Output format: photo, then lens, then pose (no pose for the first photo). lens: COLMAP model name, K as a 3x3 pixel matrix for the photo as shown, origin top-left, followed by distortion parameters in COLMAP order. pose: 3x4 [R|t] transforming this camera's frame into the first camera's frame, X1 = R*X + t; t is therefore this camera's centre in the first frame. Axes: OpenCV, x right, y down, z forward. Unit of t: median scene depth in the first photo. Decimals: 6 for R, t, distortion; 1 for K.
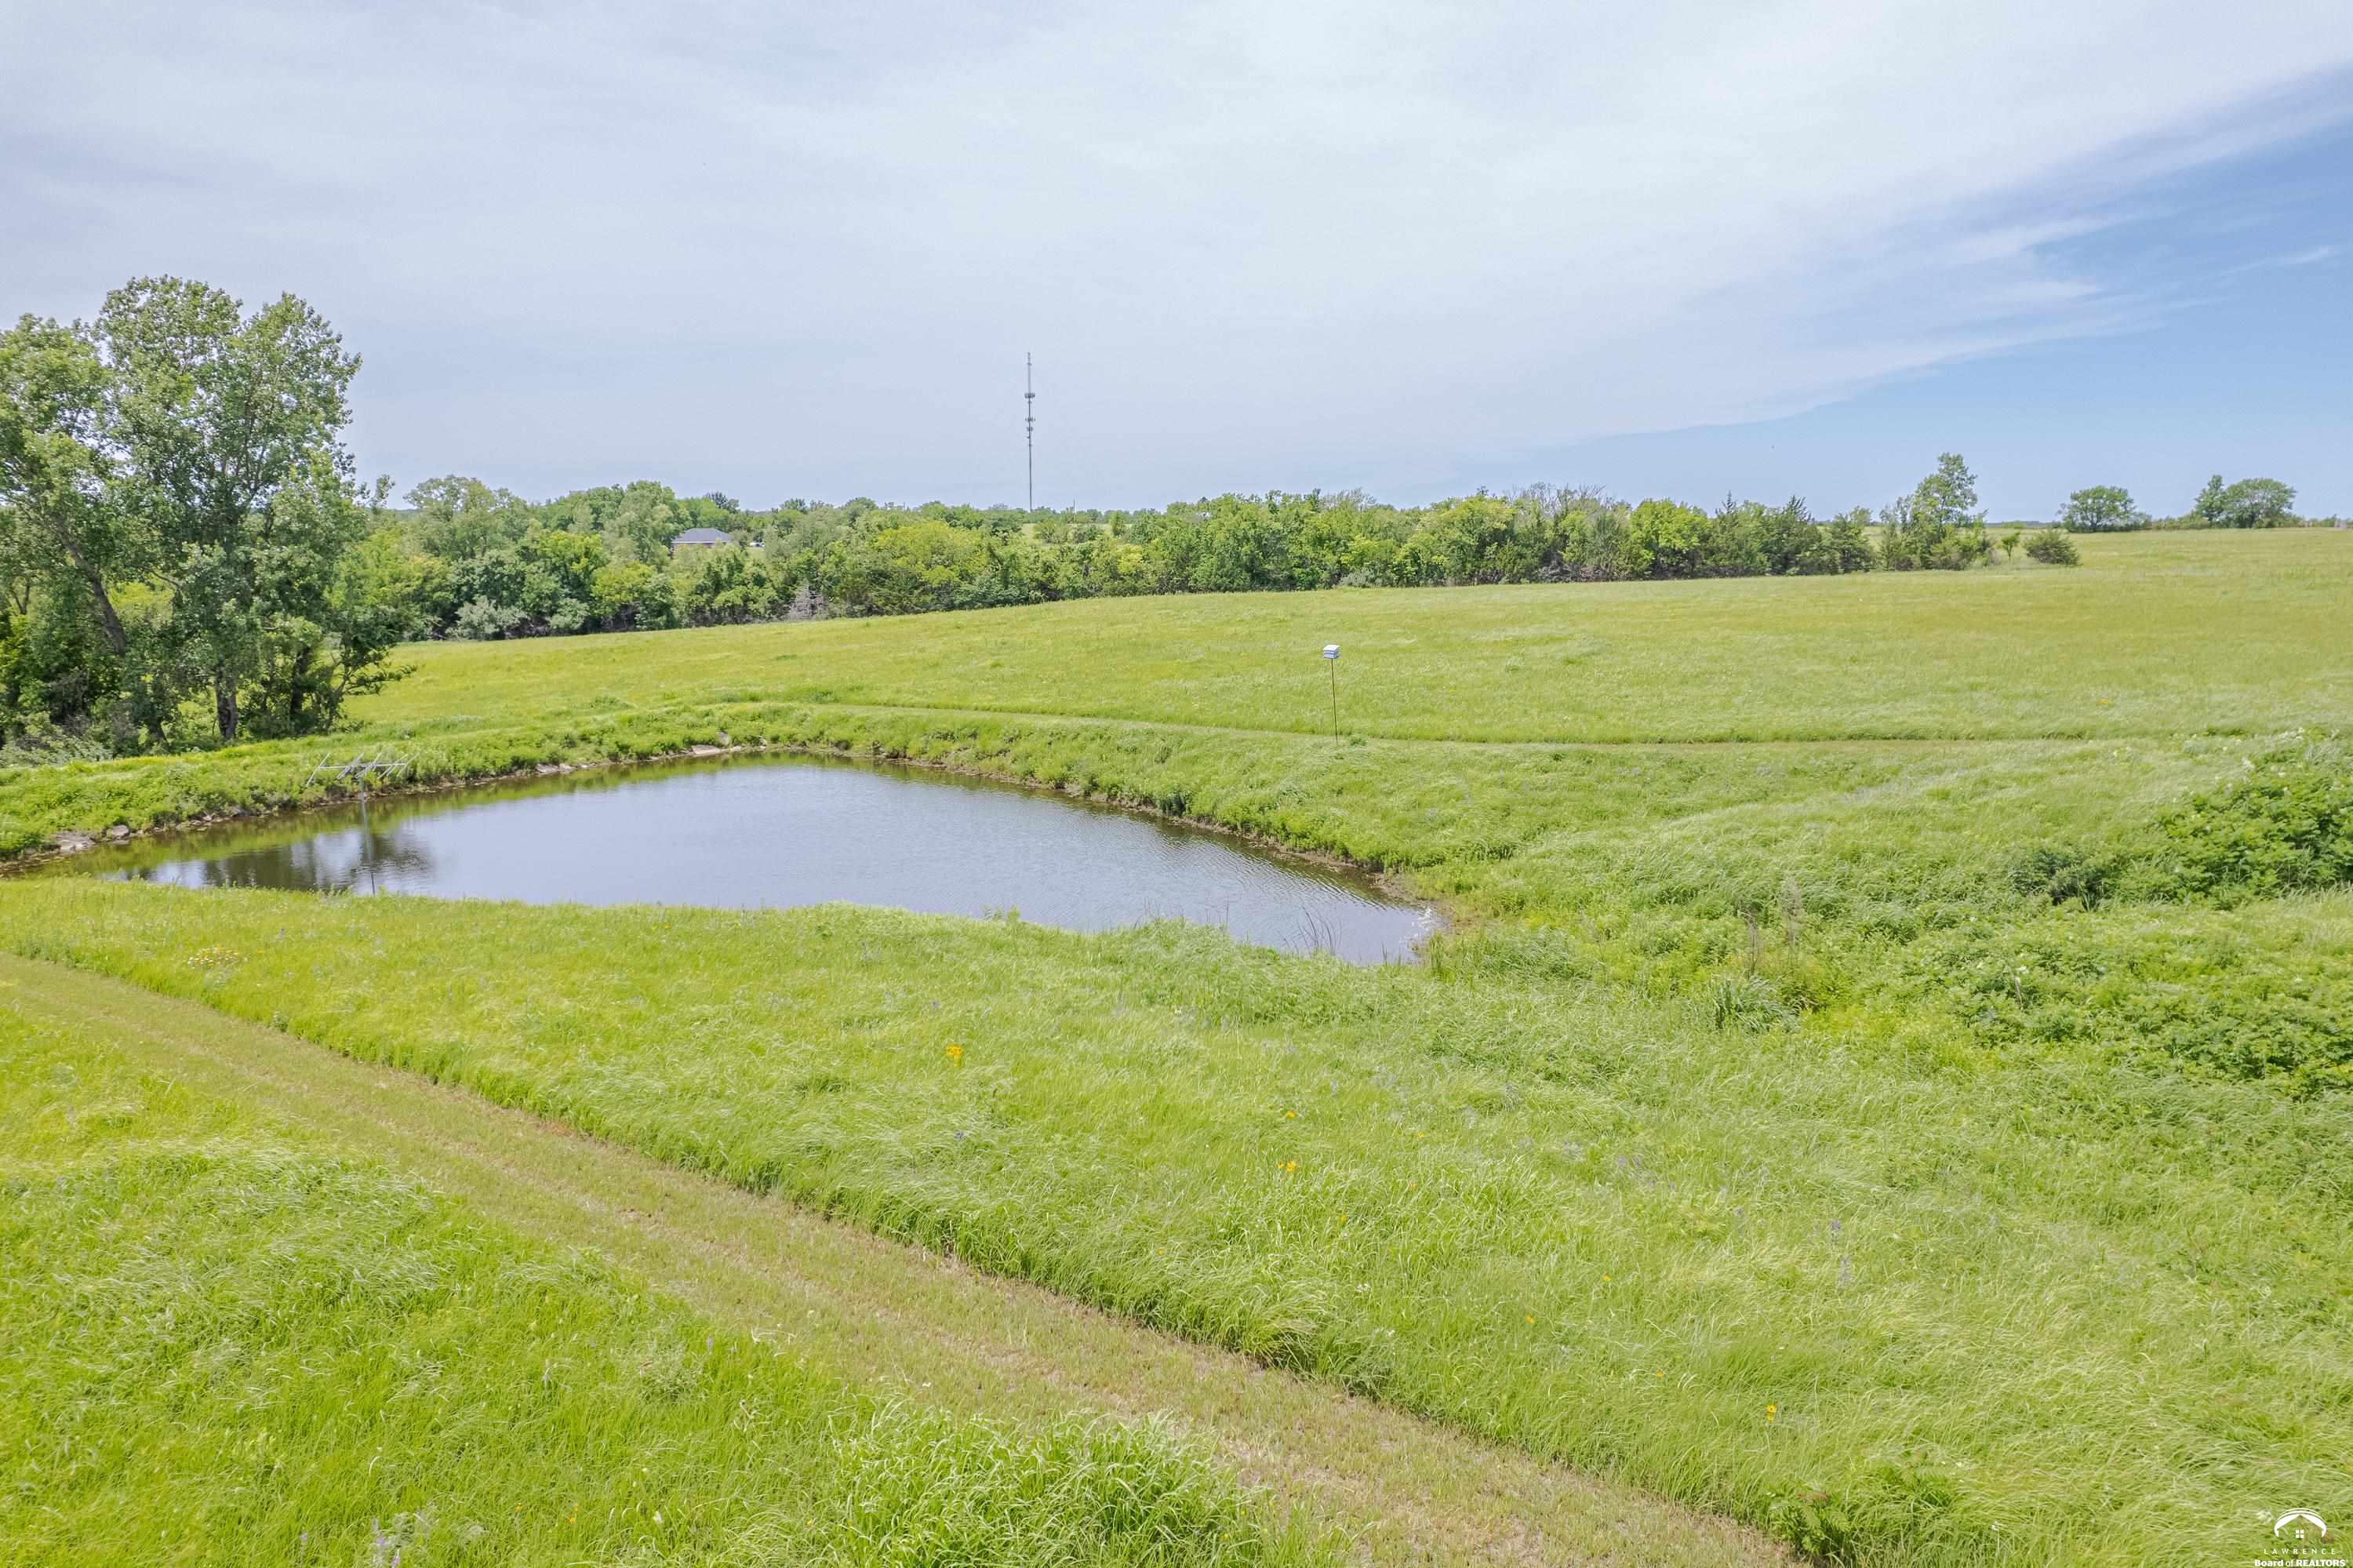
lens RADIAL K [[1544.9, 0, 1165.6], [0, 1544.9, 808.6], [0, 0, 1]] dist [-0.055837, 0.041046]
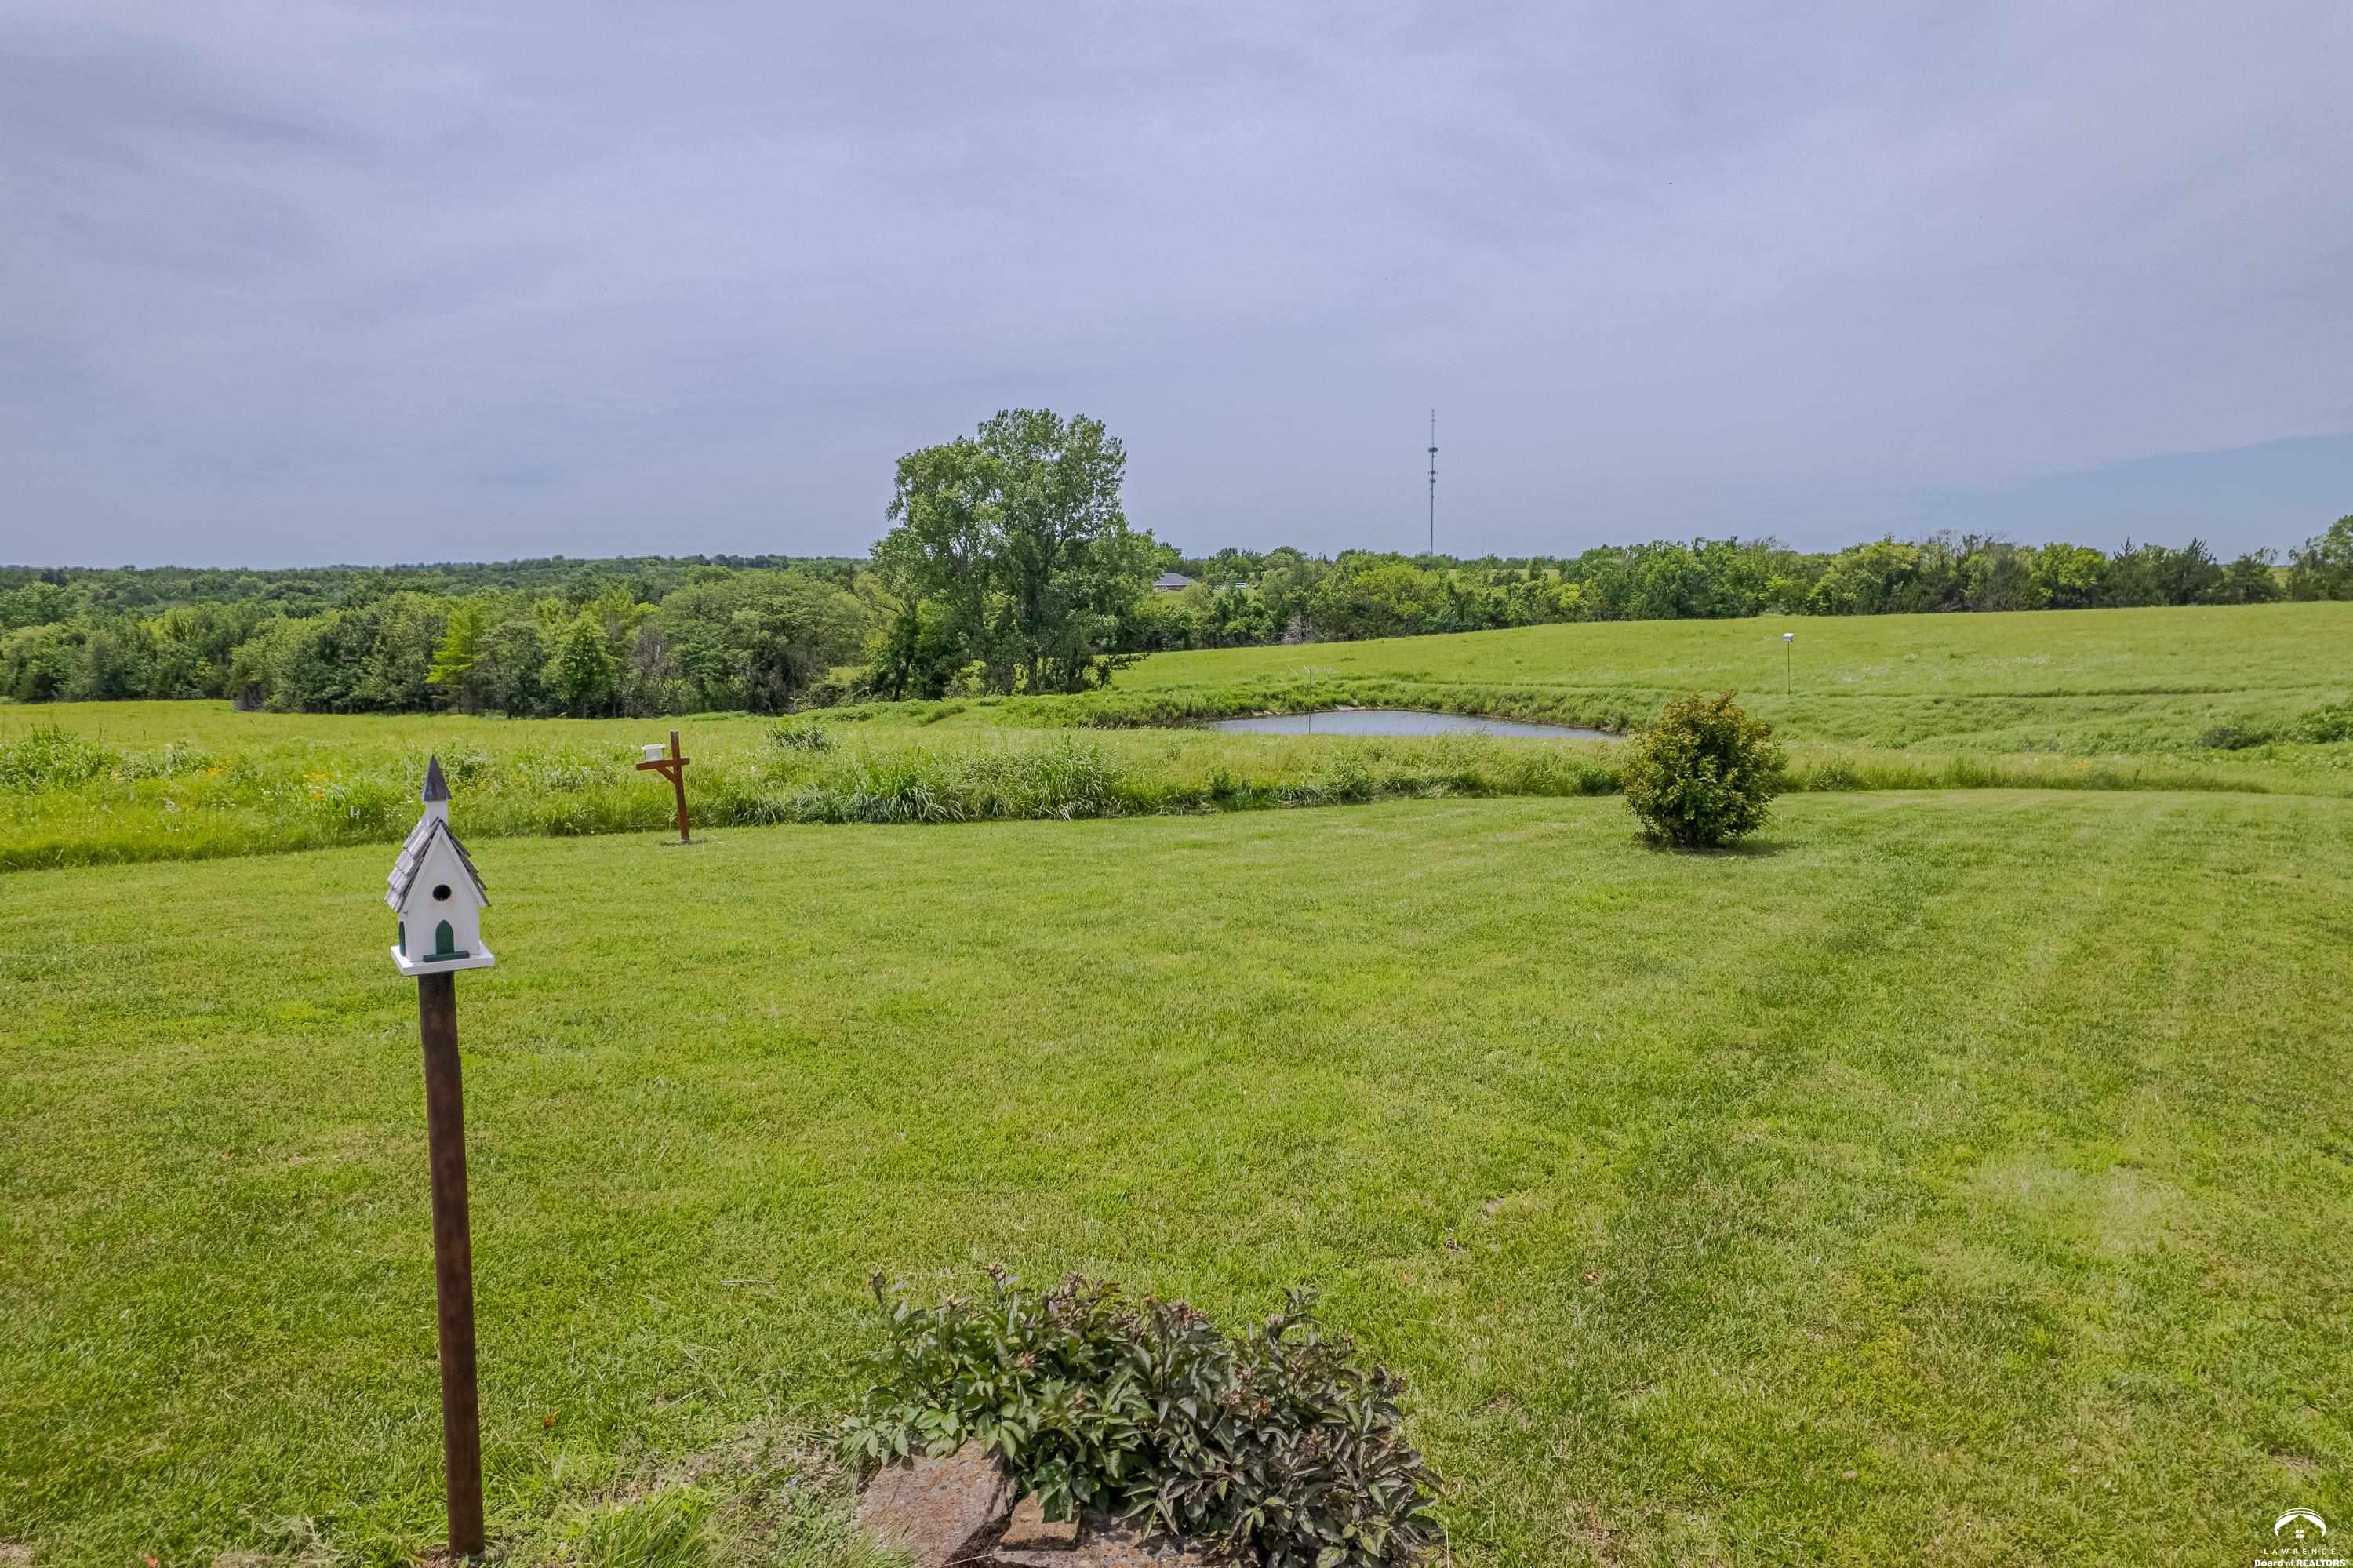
lens RADIAL K [[1544.9, 0, 1190.9], [0, 1544.9, 761.7], [0, 0, 1]] dist [-0.055837, 0.041046]
pose [[0.974471, 0.023468, -0.223286, -0.040961], [-0.036878, 0.997745, -0.056079, 0.041684], [0.221466, 0.062881, 0.973139, -0.201758]]
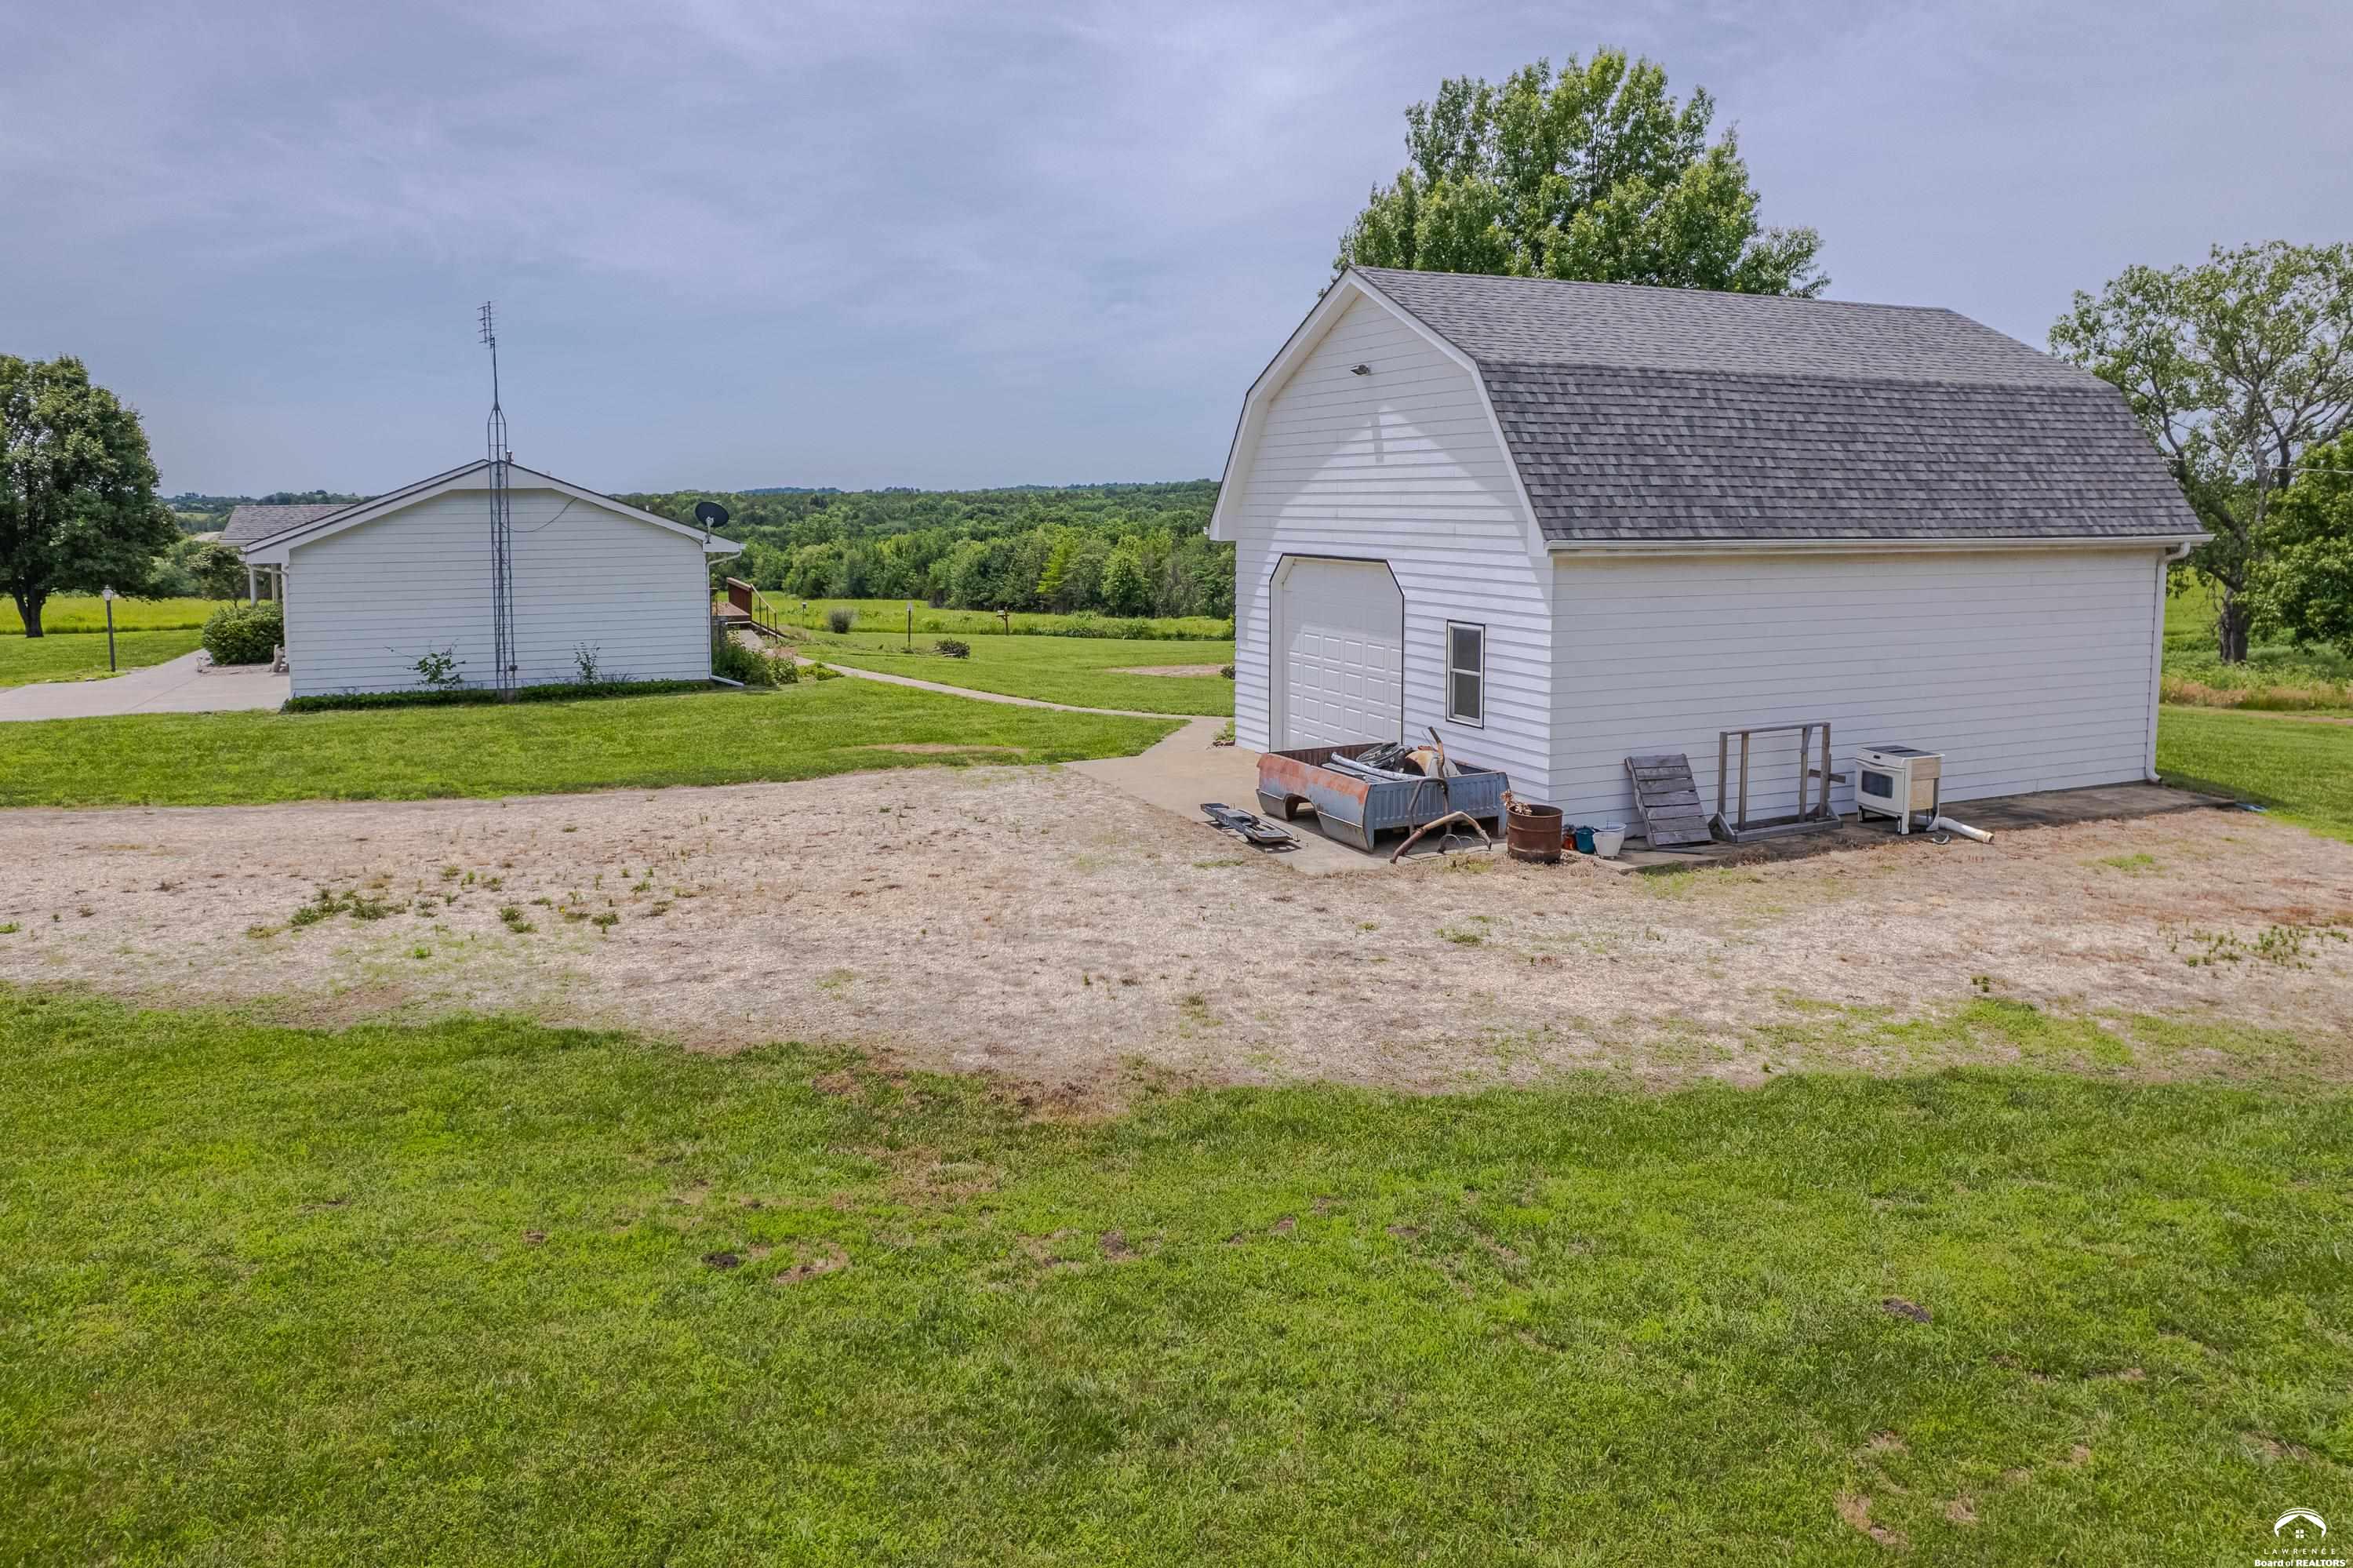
lens RADIAL K [[1544.9, 0, 1168.5], [0, 1544.9, 780.0], [0, 0, 1]] dist [-0.055837, 0.041046]
pose [[0.800420, 0.106759, -0.589856, 0.907342], [-0.106404, 0.993690, 0.035462, 0.125617], [0.589920, 0.034379, 0.806730, -1.086154]]
